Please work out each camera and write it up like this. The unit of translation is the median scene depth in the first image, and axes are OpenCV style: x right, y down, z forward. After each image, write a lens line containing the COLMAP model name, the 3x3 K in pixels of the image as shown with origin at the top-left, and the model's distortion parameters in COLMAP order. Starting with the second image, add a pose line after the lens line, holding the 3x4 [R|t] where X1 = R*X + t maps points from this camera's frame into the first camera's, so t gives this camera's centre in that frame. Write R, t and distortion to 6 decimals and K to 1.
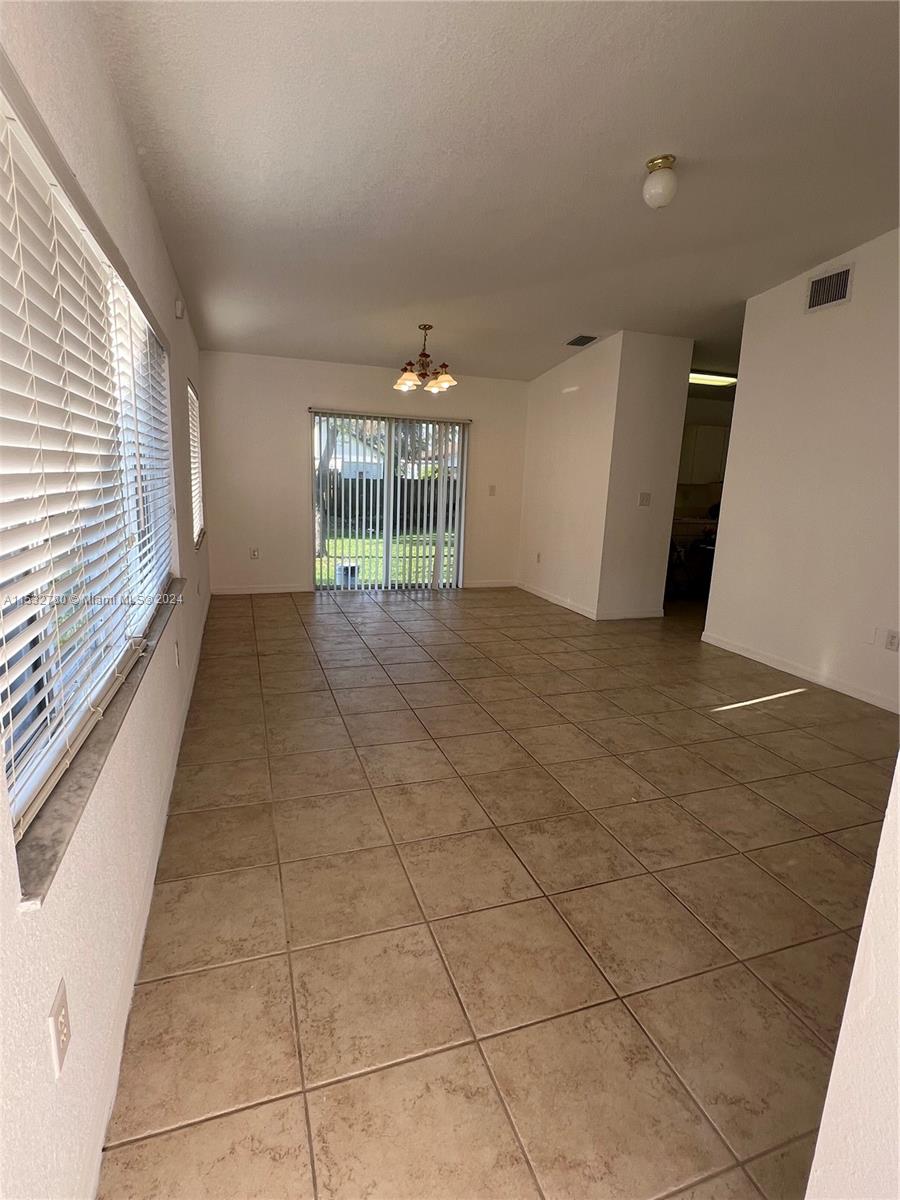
lens RADIAL K [[595.5, 0, 452.0], [0, 595.5, 604.6], [0, 0, 1]] dist [-0.006209, 0.001500]
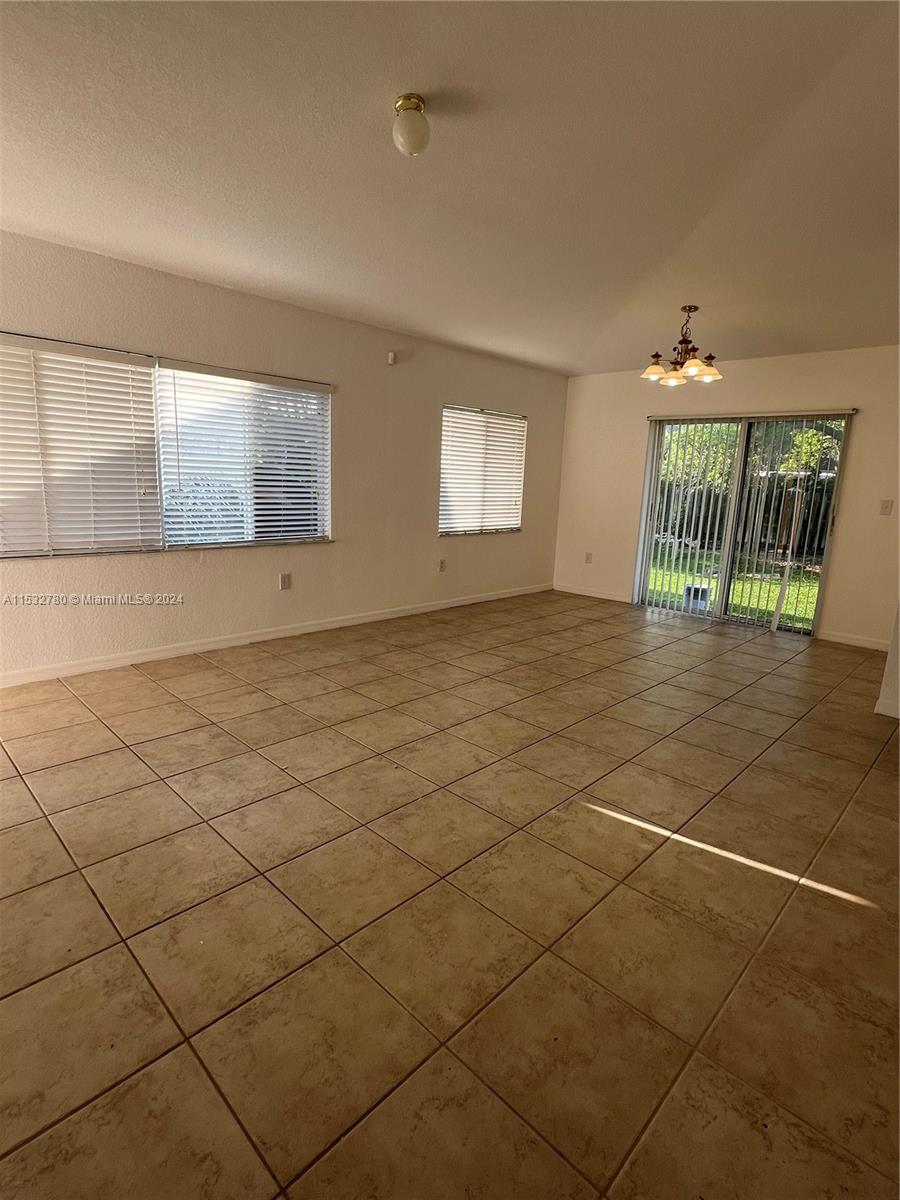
lens RADIAL K [[595.5, 0, 454.8], [0, 595.5, 607.7], [0, 0, 1]] dist [-0.006209, 0.001500]
pose [[0.451540, 0.171346, -0.875644, 0.824924], [-0.213018, 0.973711, 0.080690, -0.053170], [0.866450, 0.150094, 0.476169, 0.466153]]
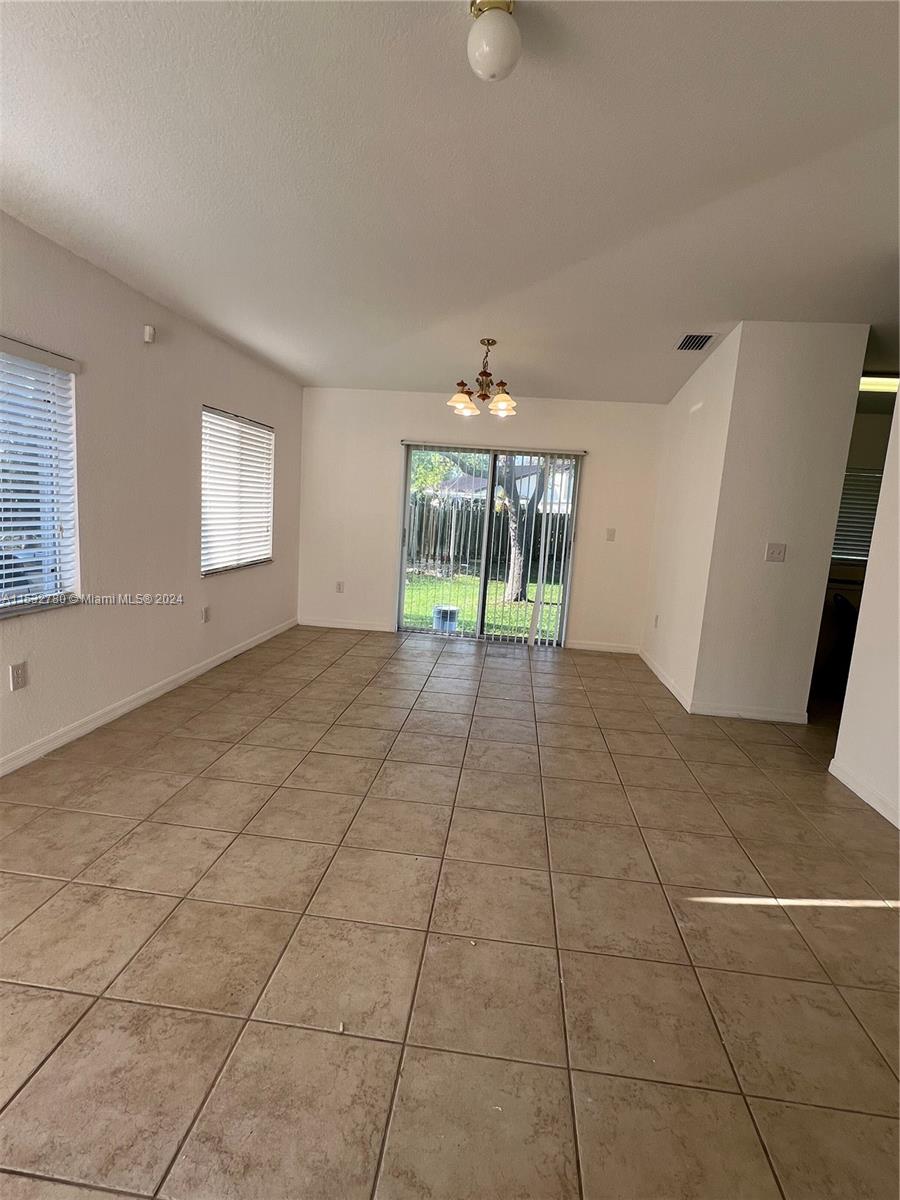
lens RADIAL K [[595.5, 0, 452.0], [0, 595.5, 603.9], [0, 0, 1]] dist [-0.006209, 0.001500]
pose [[0.904150, 0.091363, -0.417331, 0.396866], [-0.123556, 0.991040, -0.050723, -0.050119], [0.408958, 0.097425, 0.907338, 0.296417]]
